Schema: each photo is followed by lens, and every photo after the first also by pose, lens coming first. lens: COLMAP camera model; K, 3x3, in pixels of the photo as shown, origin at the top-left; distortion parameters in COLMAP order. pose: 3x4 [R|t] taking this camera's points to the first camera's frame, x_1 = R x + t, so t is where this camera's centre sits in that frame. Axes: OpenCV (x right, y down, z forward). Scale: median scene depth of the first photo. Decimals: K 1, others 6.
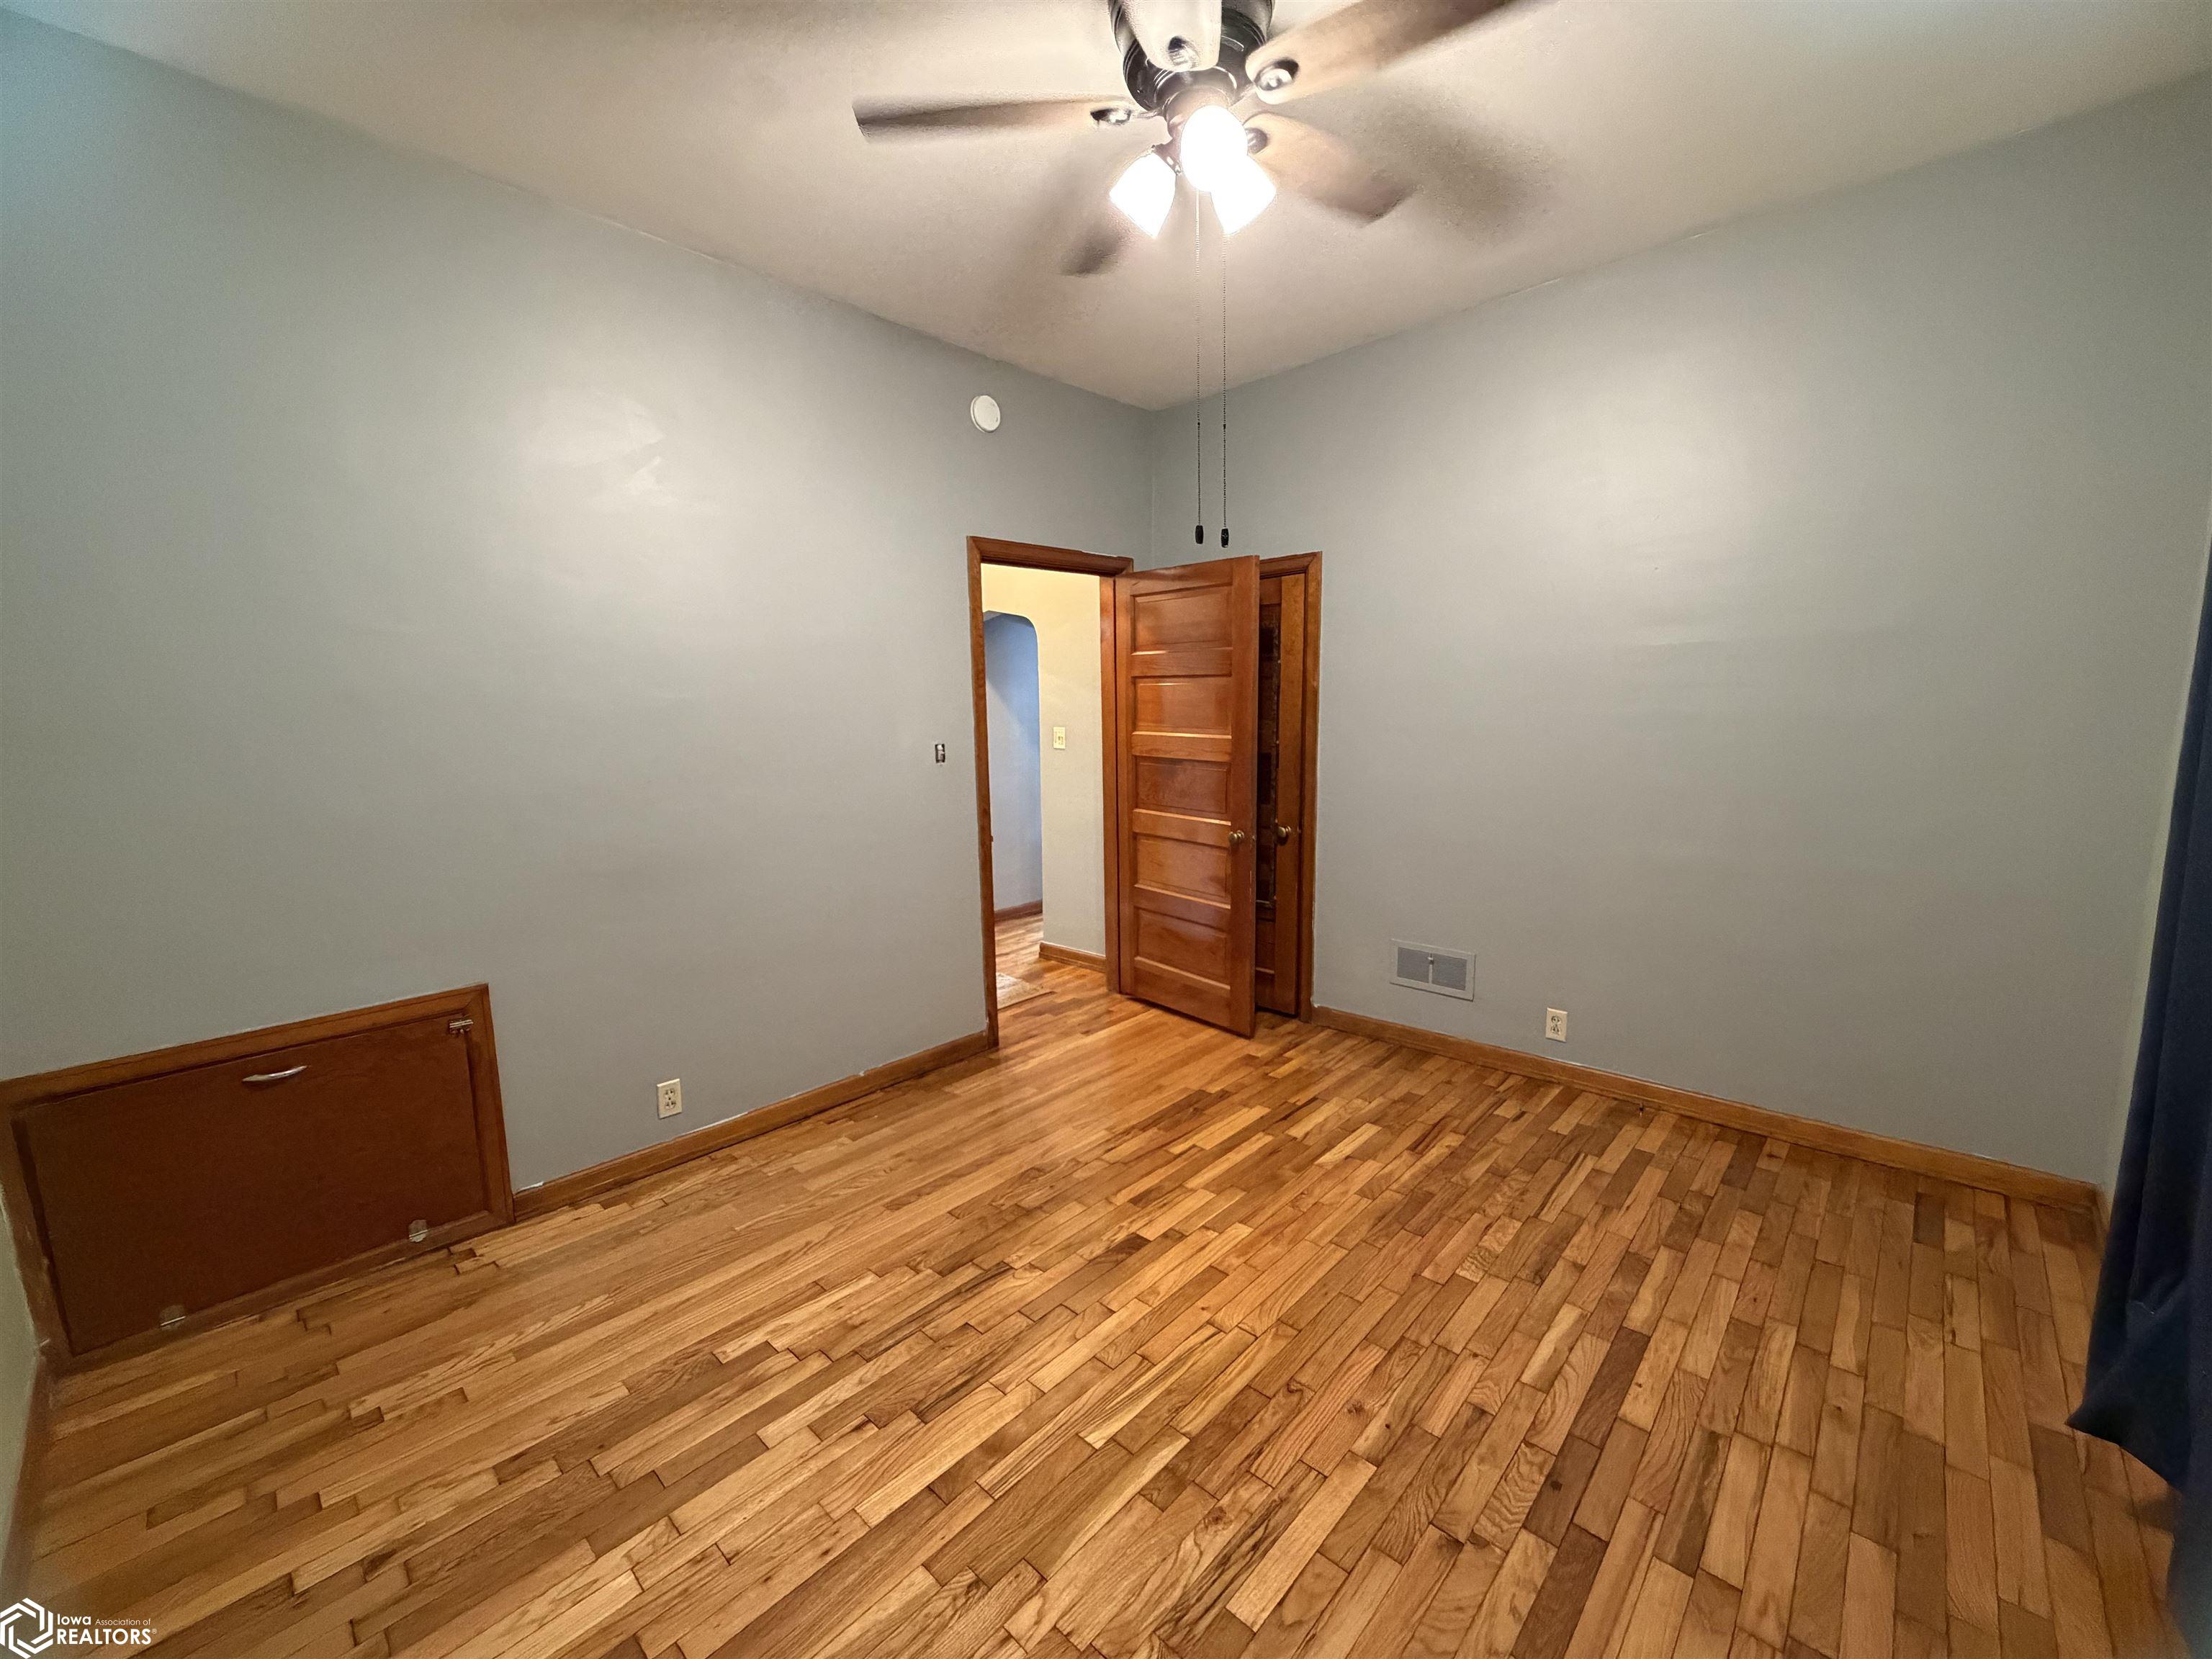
lens RADIAL K [[877.4, 0, 1099.0], [0, 877.4, 833.3], [0, 0, 1]] dist [-0.001762, 0.000307]
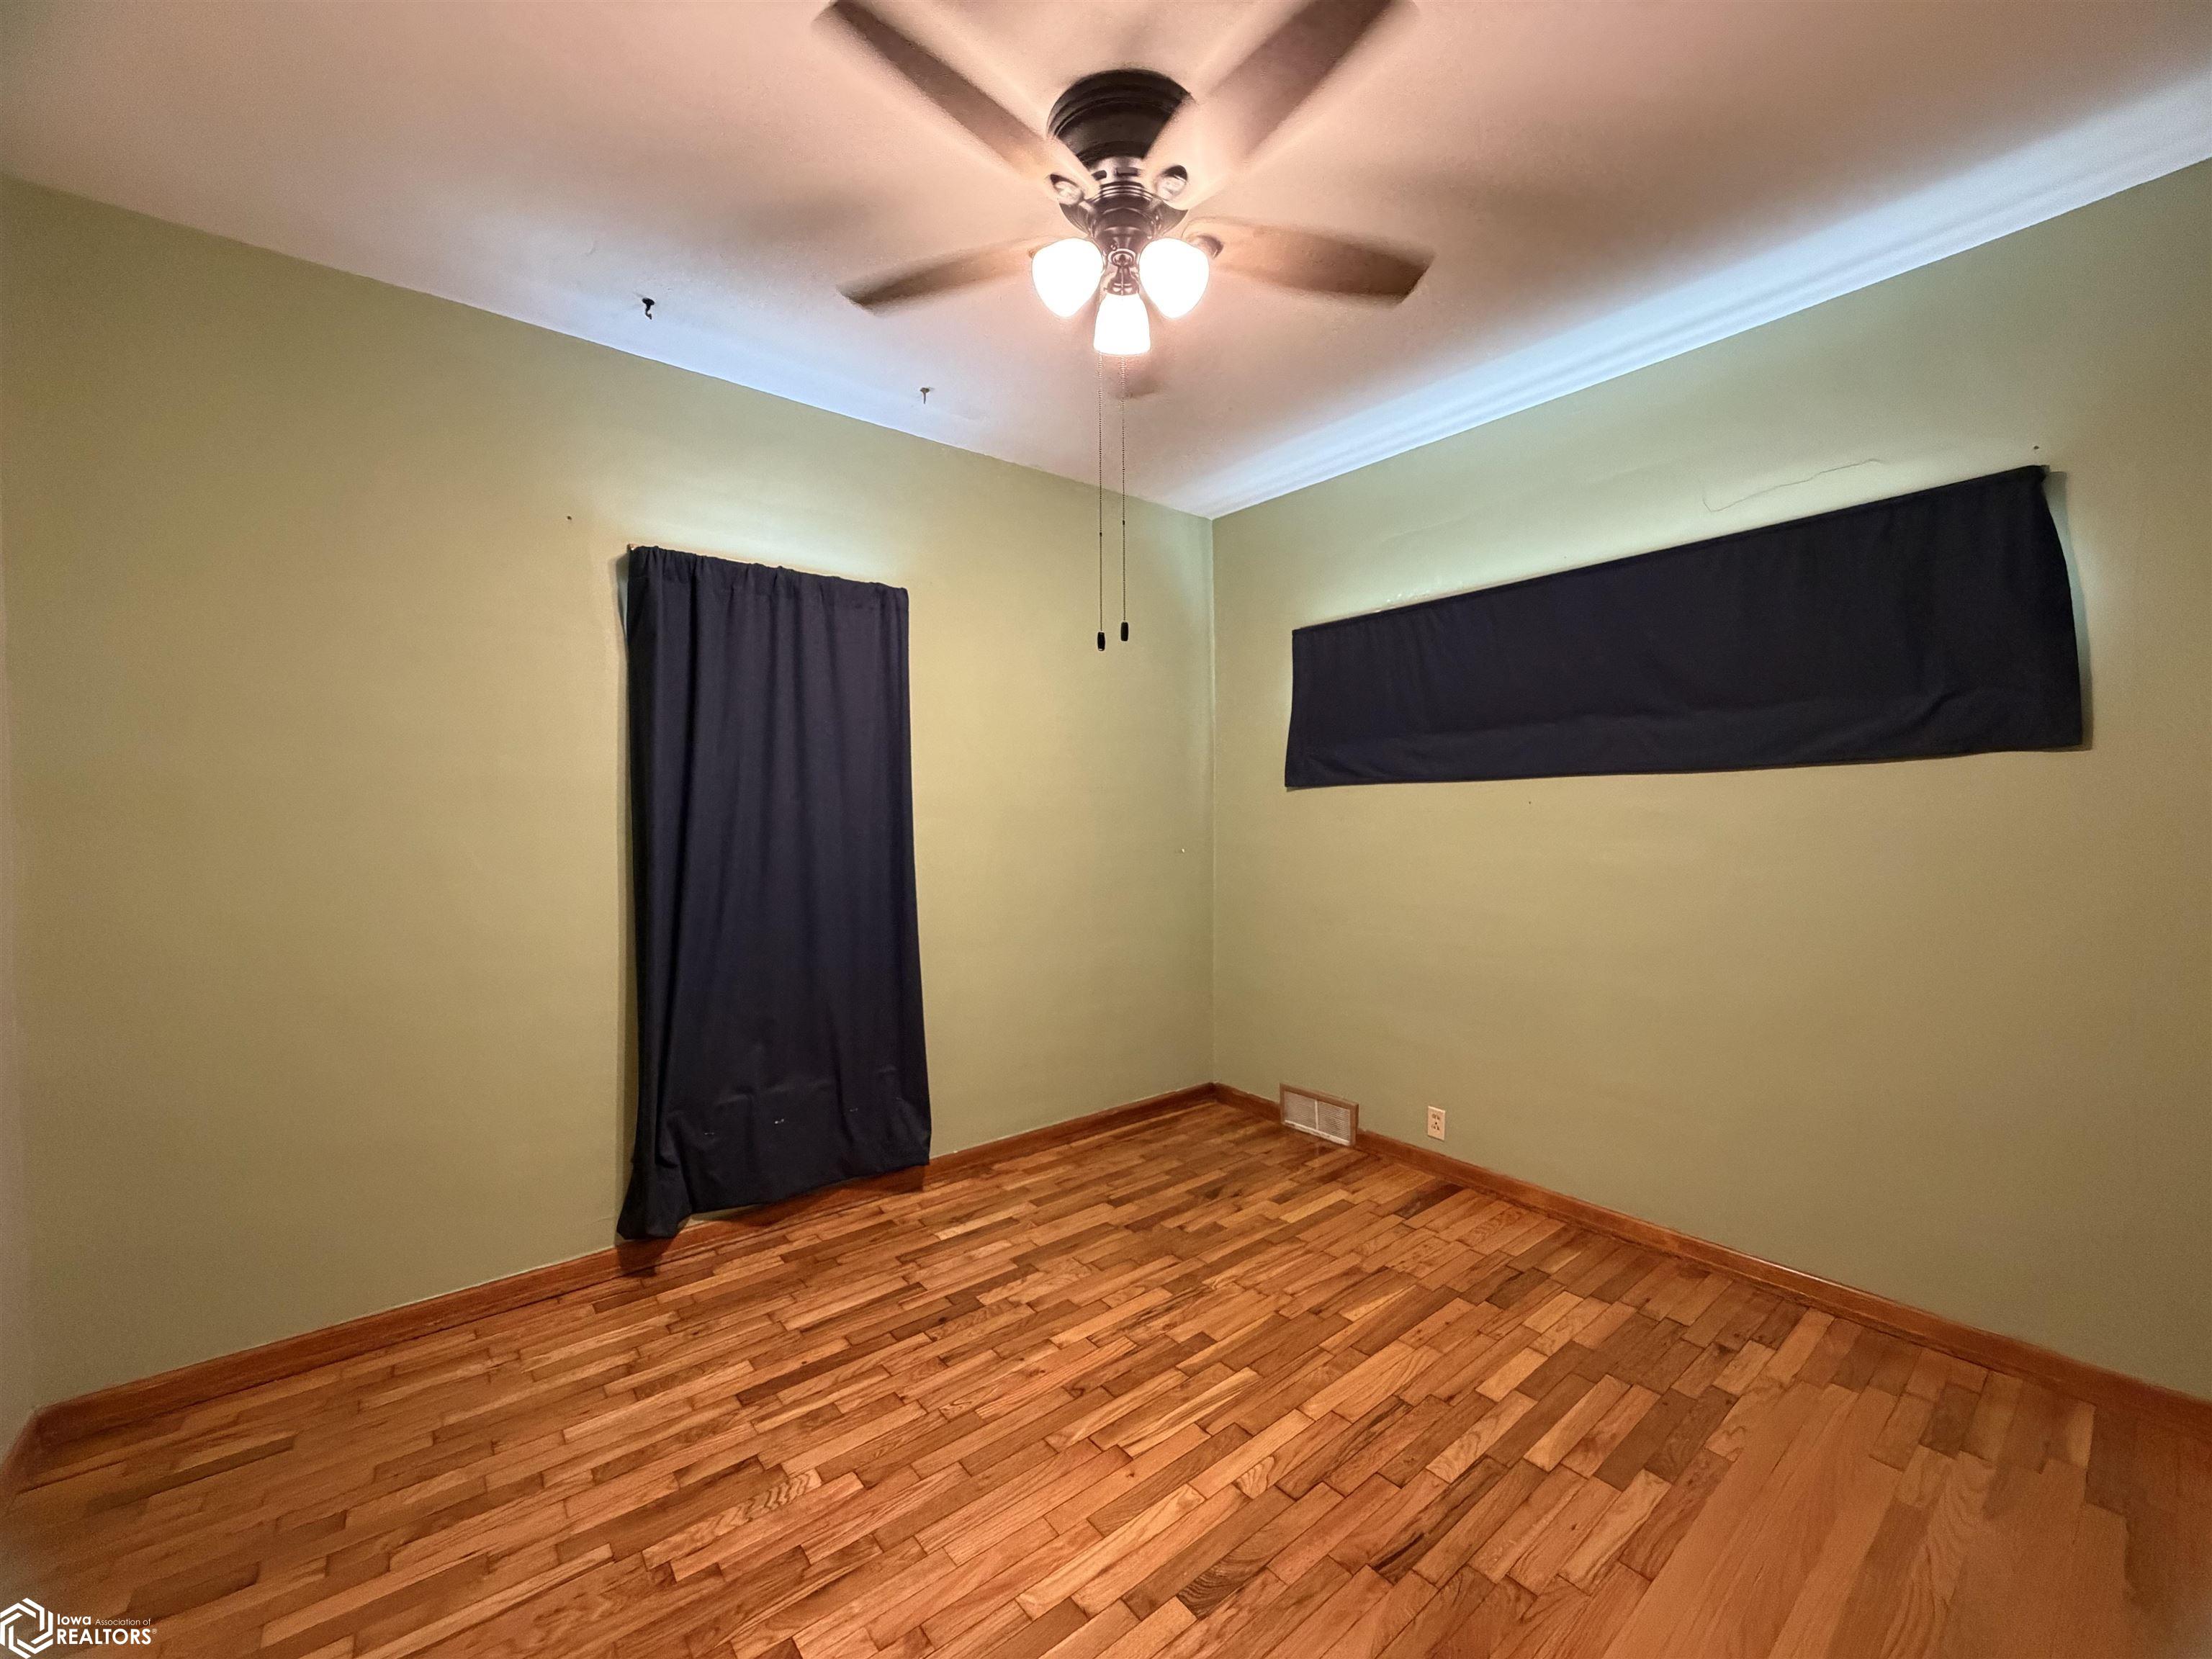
lens RADIAL K [[877.4, 0, 1099.0], [0, 877.4, 833.3], [0, 0, 1]] dist [-0.001762, 0.000307]
pose [[-0.989391, 0.024415, 0.143210, 0.009802], [0.048188, 0.985121, 0.164967, -0.278019], [-0.137051, 0.170118, -0.975847, 1.946803]]
